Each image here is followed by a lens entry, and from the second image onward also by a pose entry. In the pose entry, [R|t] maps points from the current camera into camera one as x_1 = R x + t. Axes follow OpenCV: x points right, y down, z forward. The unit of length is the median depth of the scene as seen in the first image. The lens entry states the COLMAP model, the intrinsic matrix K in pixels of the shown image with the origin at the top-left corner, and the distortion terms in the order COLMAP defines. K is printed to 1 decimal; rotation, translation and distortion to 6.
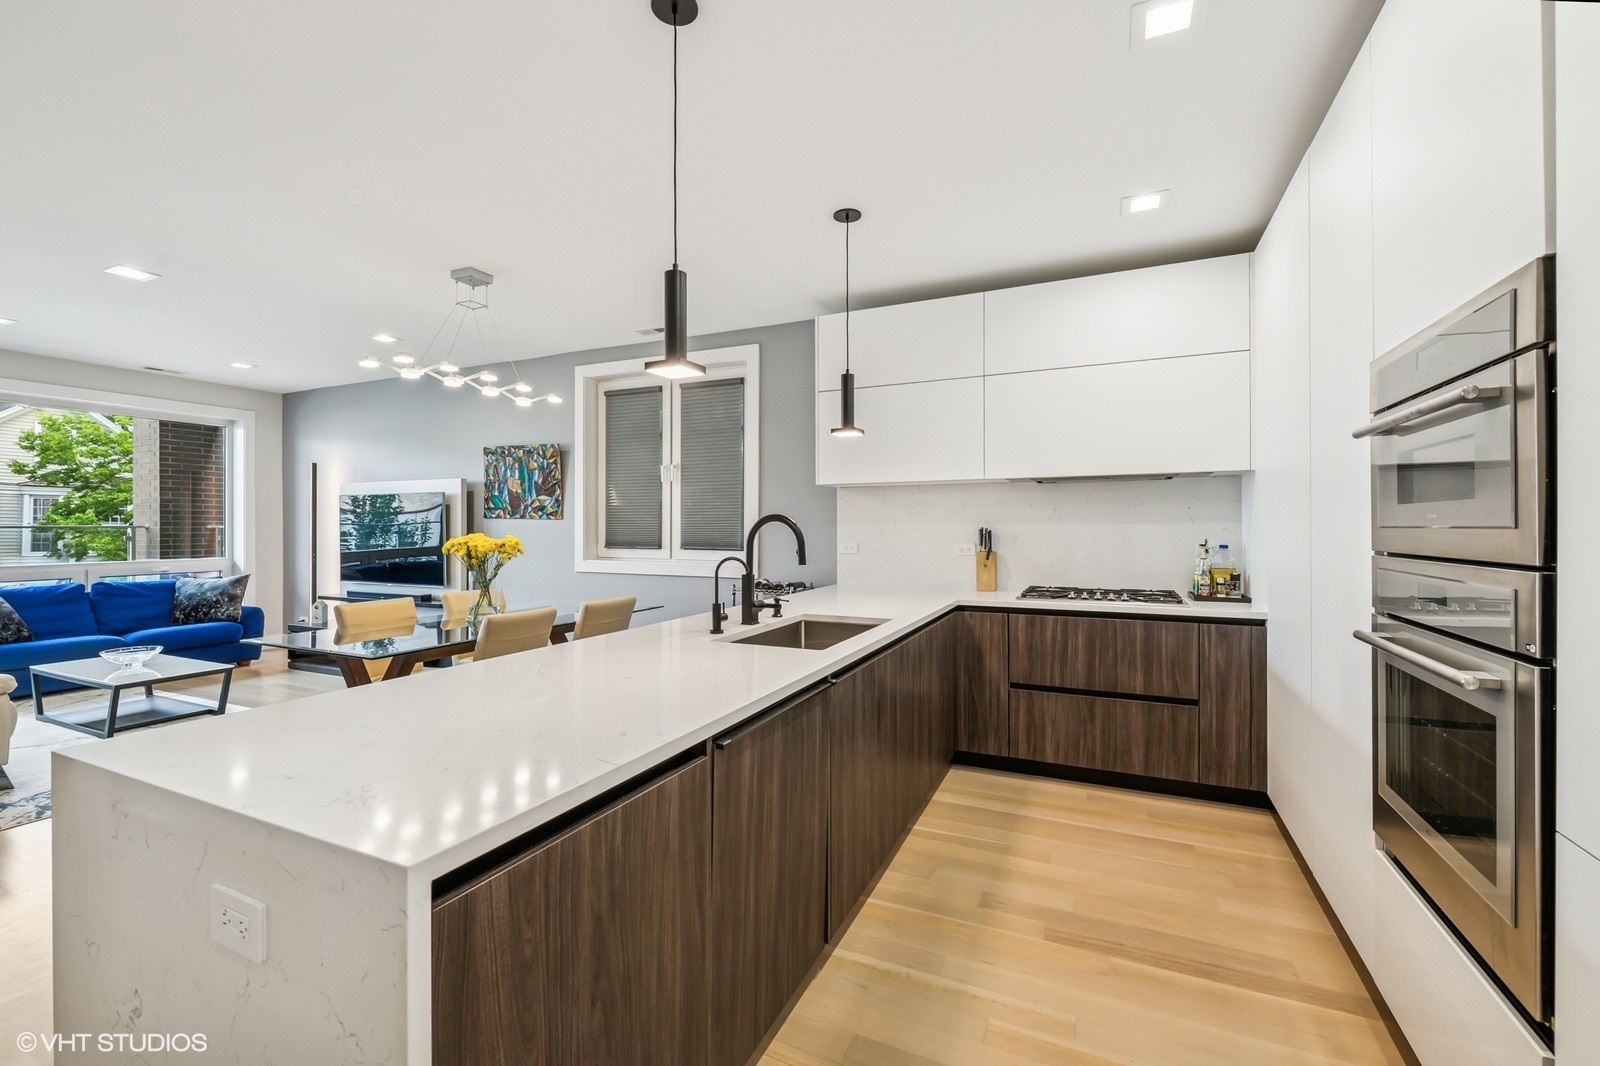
lens RADIAL K [[664.1, 0, 801.8], [0, 664.1, 528.0], [0, 0, 1]] dist [0.003943, -0.004561]
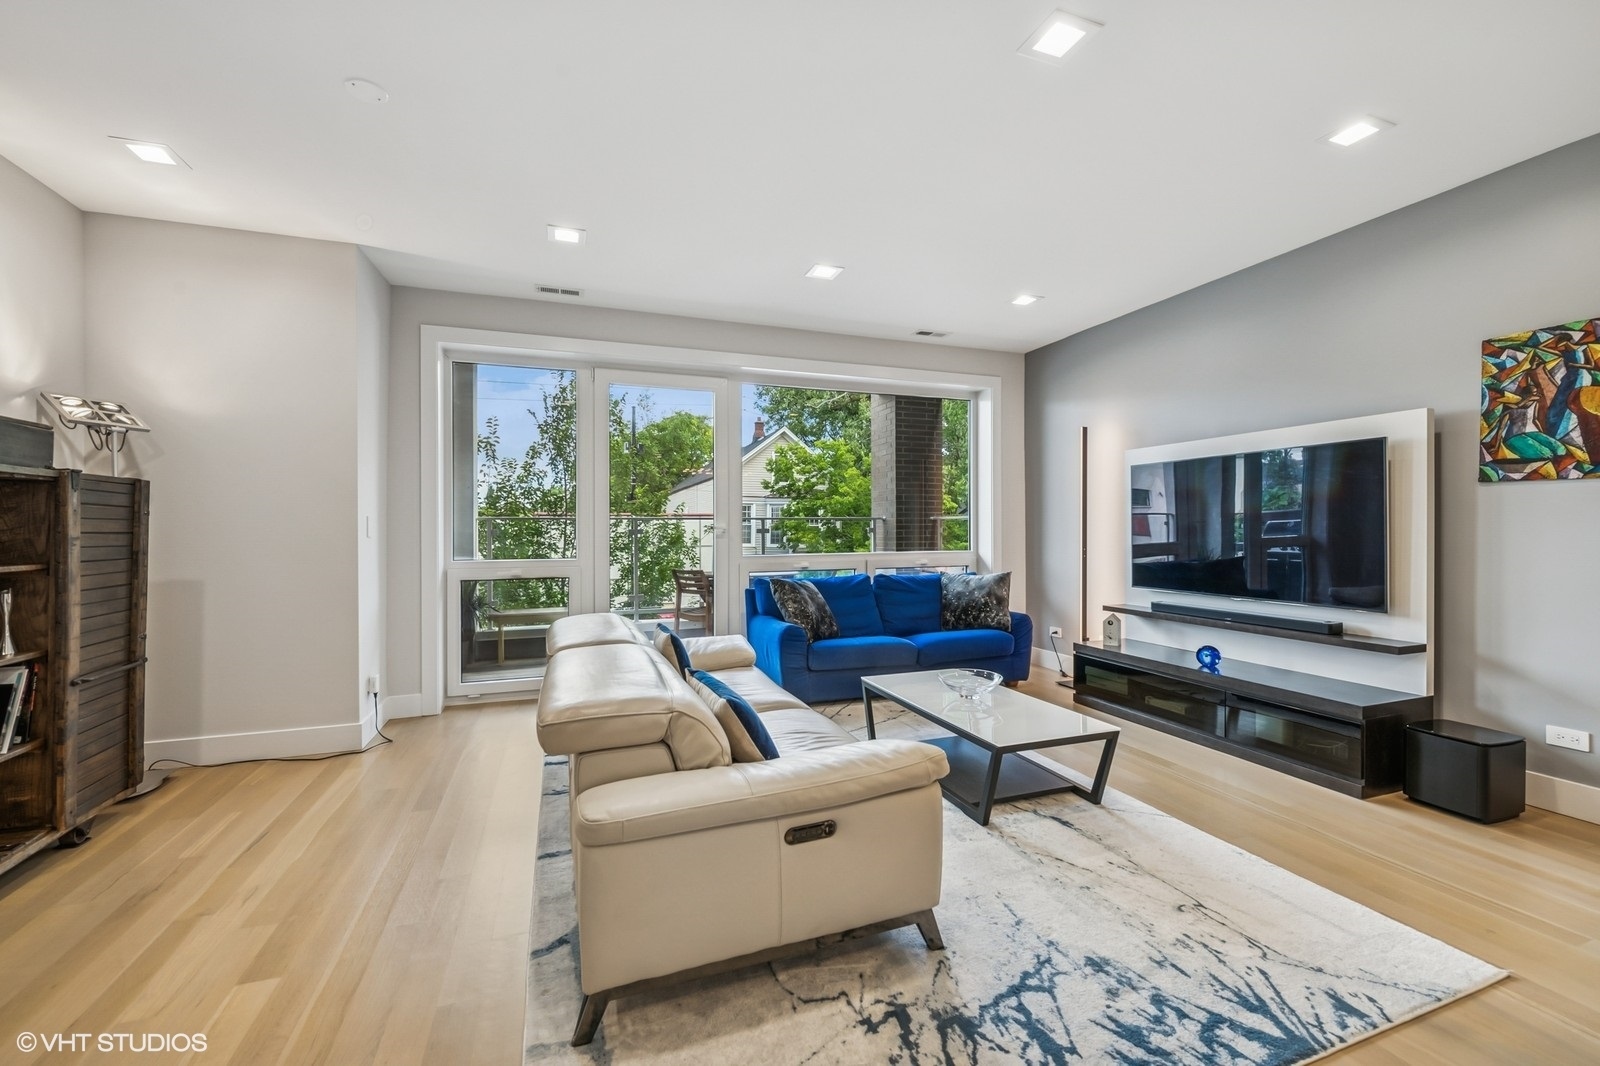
lens RADIAL K [[645.8, 0, 800.0], [0, 645.8, 533.0], [0, 0, 1]] dist [0.000369, -0.003413]
pose [[0.698784, 0.002109, -0.715330, -0.517880], [0.002102, 0.999985, 0.005001, 0.020892], [0.715330, -0.004998, 0.698769, 0.309285]]
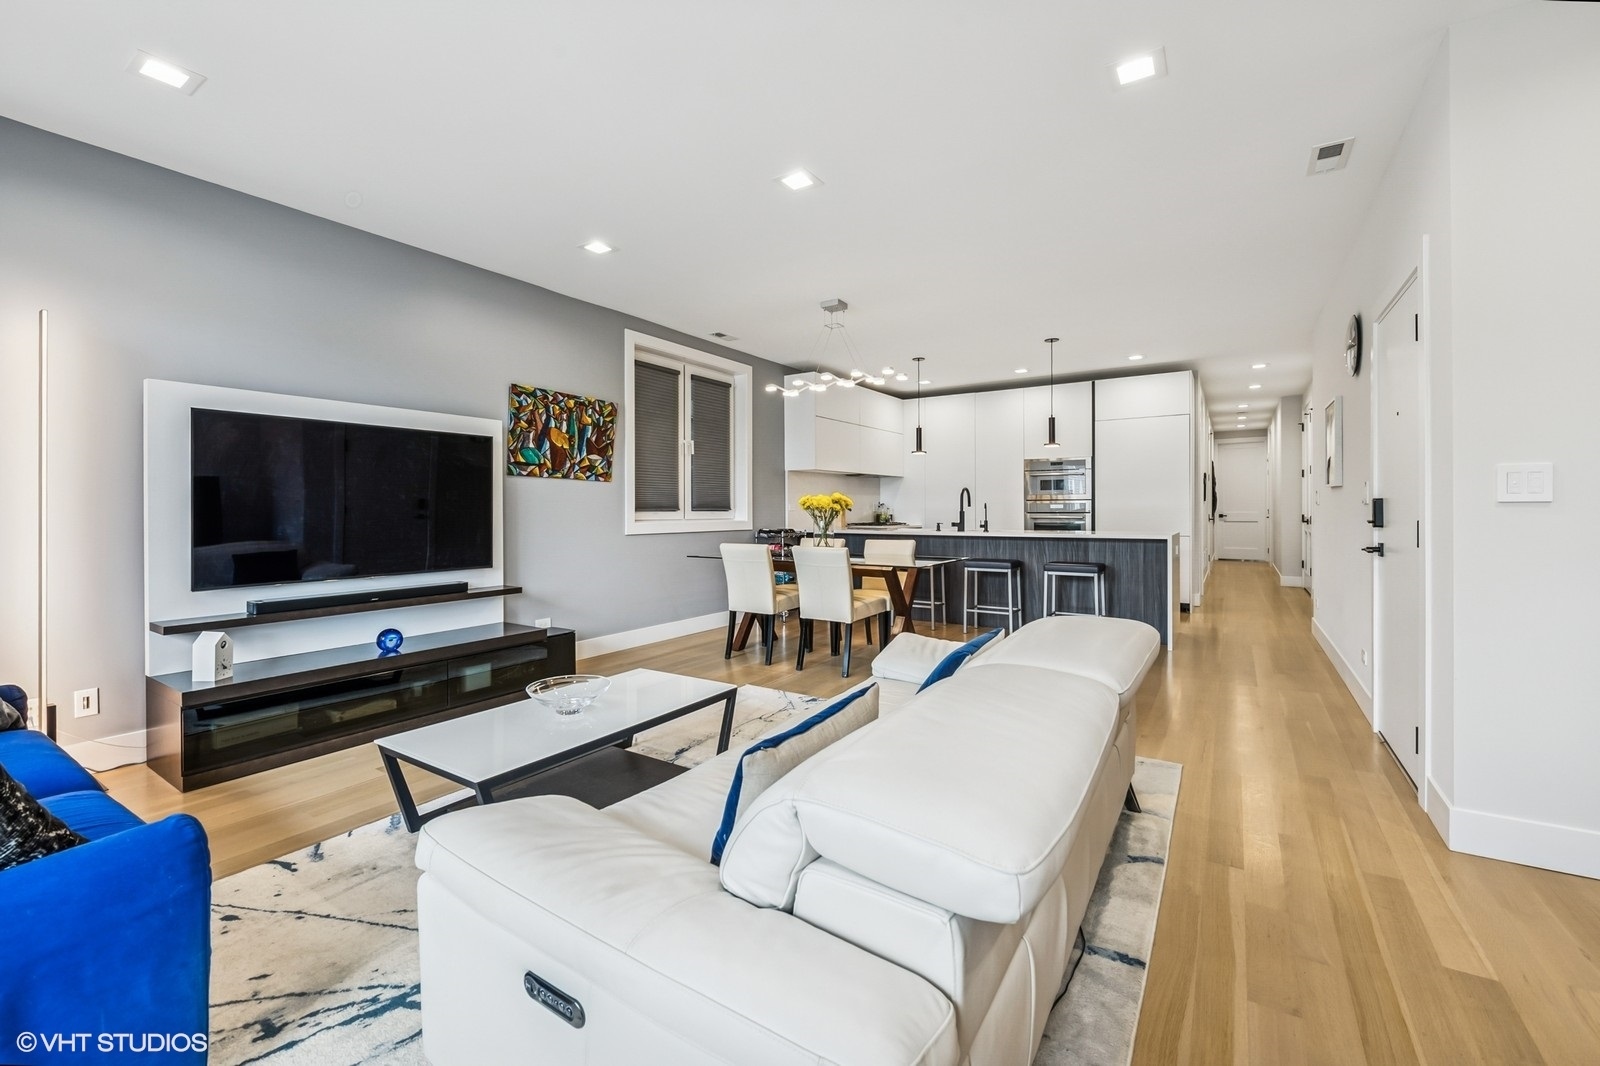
lens RADIAL K [[656.0, 0, 795.8], [0, 656.0, 504.8], [0, 0, 1]] dist [0.008632, -0.005002]
pose [[0.162040, 0.006042, 0.986766, -1.243721], [0.005228, 0.999962, -0.006981, 0.028235], [-0.986770, 0.006290, 0.162003, 0.579862]]
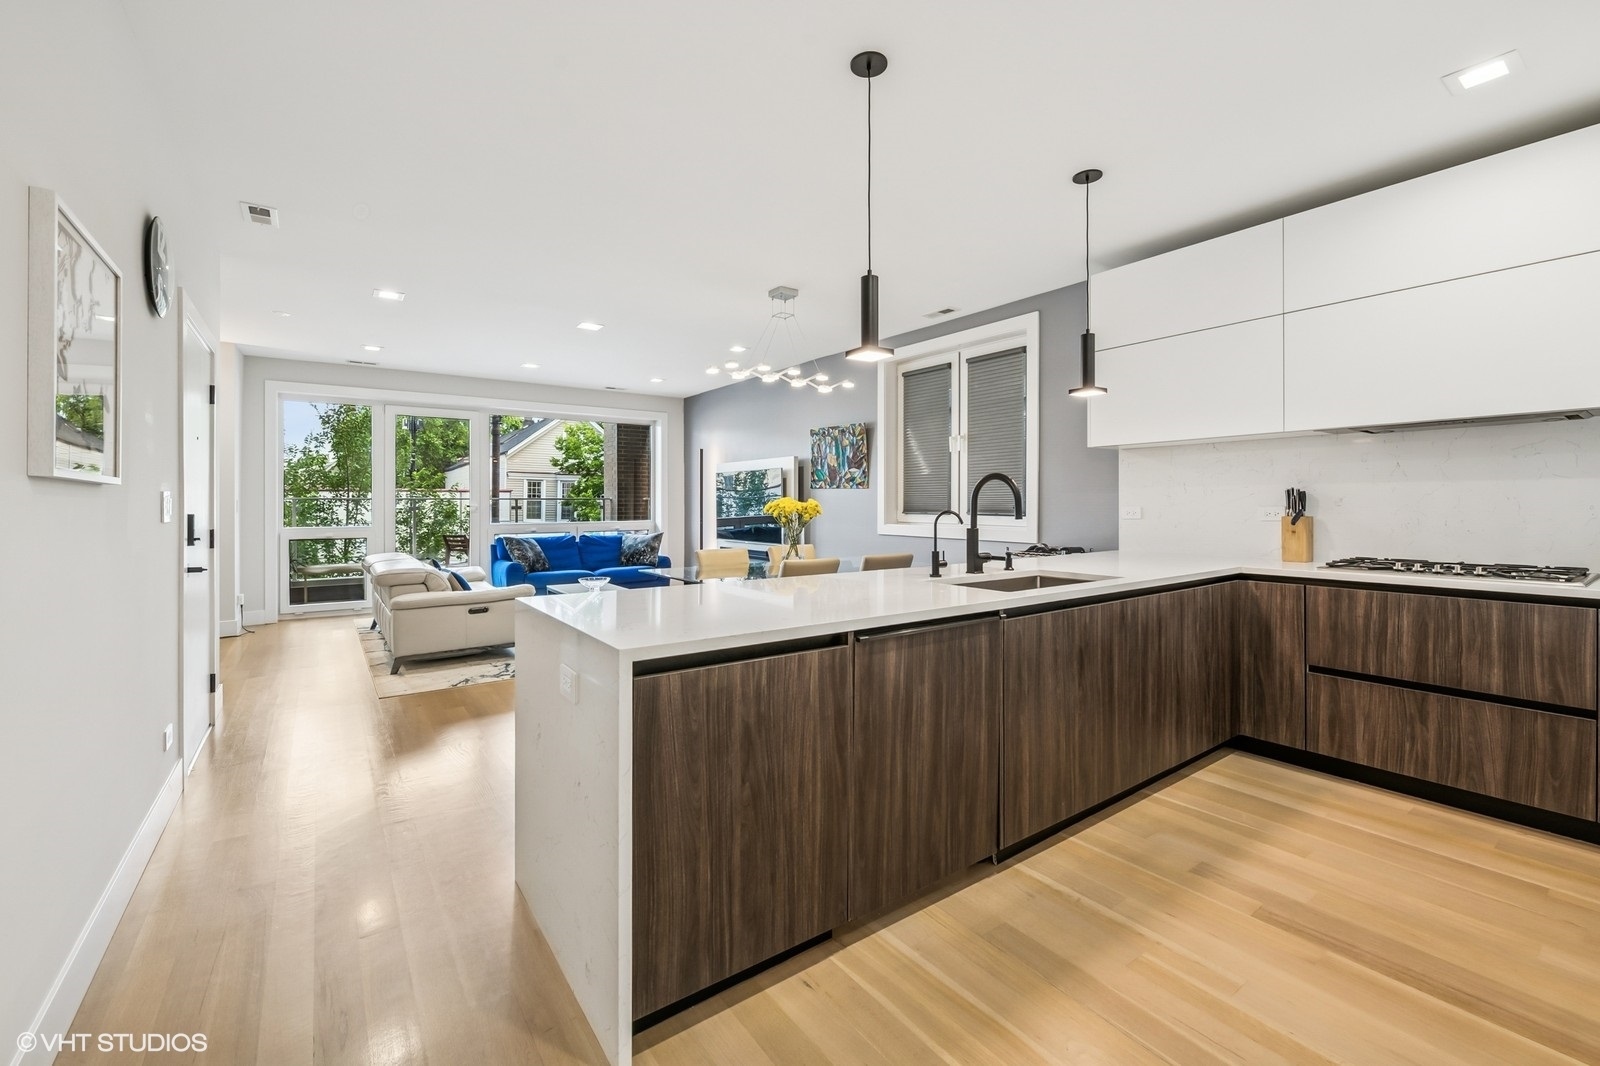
lens RADIAL K [[662.7, 0, 800.1], [0, 662.7, 503.6], [0, 0, 1]] dist [-0.001016, -0.000369]
pose [[0.867841, -0.001150, -0.496841, 0.103926], [0.000453, 0.999999, -0.001523, 0.014496], [0.496842, 0.001097, 0.867840, -0.048212]]
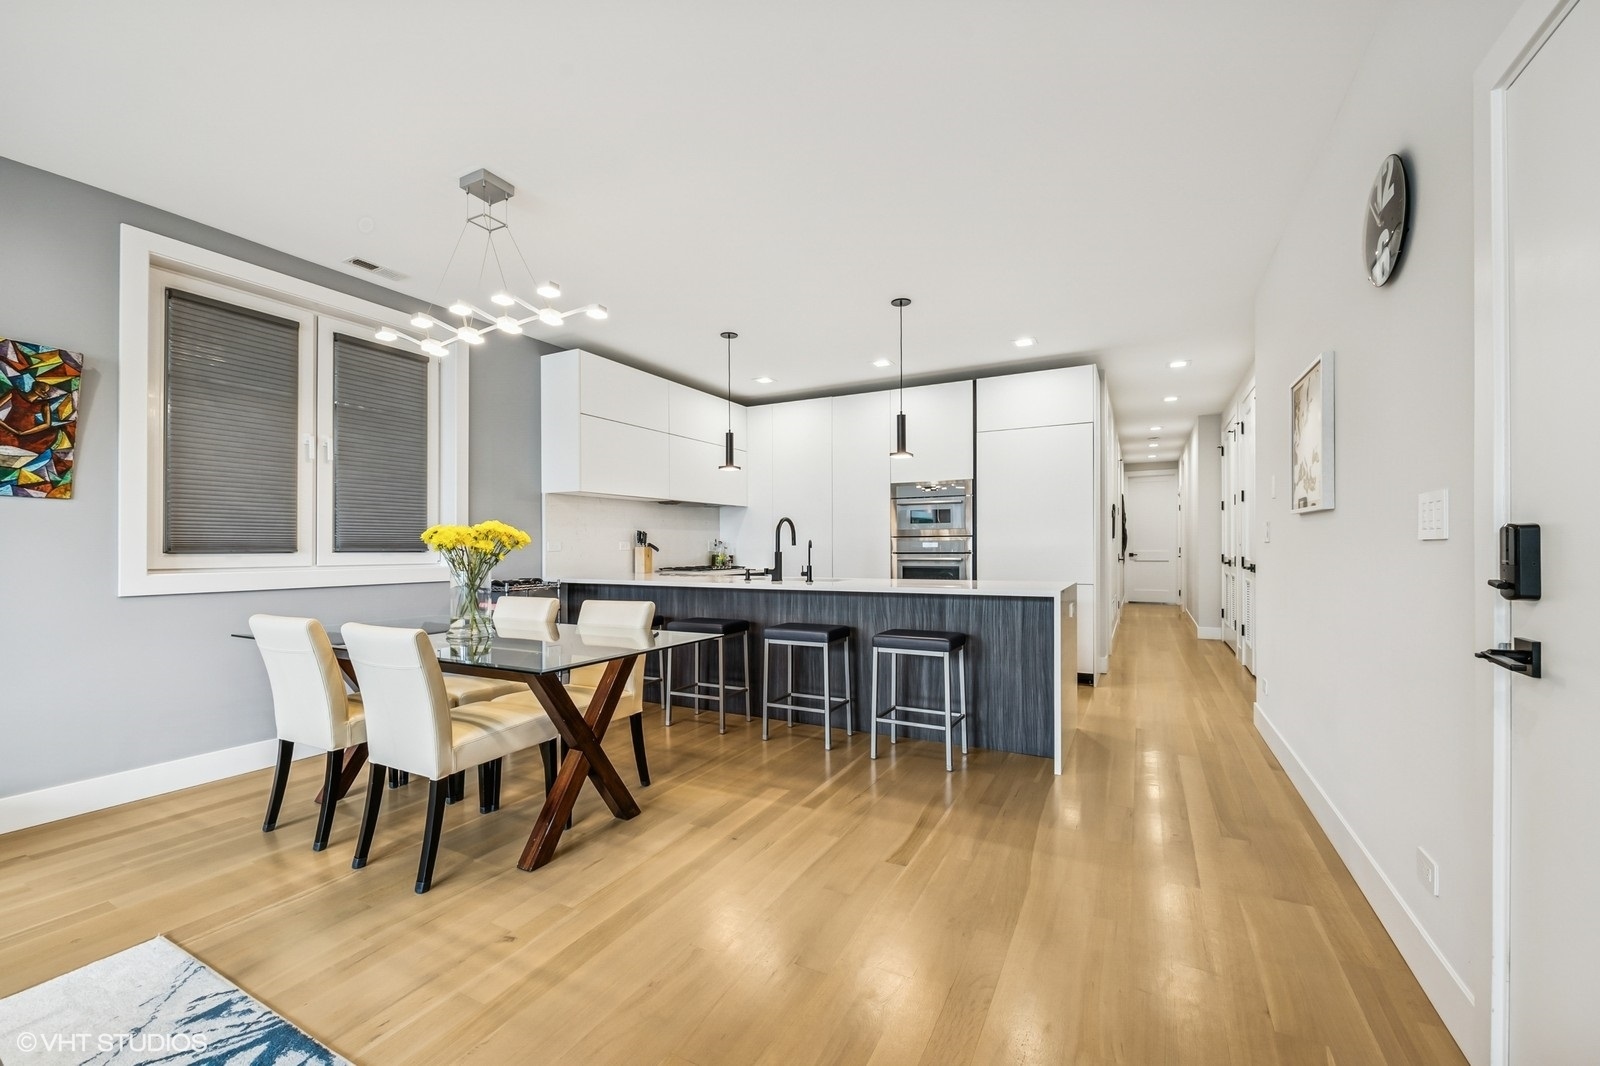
lens RADIAL K [[643.1, 0, 805.6], [0, 643.1, 542.2], [0, 0, 1]] dist [0.004810, -0.004483]
pose [[0.056018, 0.007475, 0.998402, -0.821342], [0.005589, 0.999954, -0.007800, 0.027503], [-0.998414, 0.006017, 0.055973, 0.399101]]
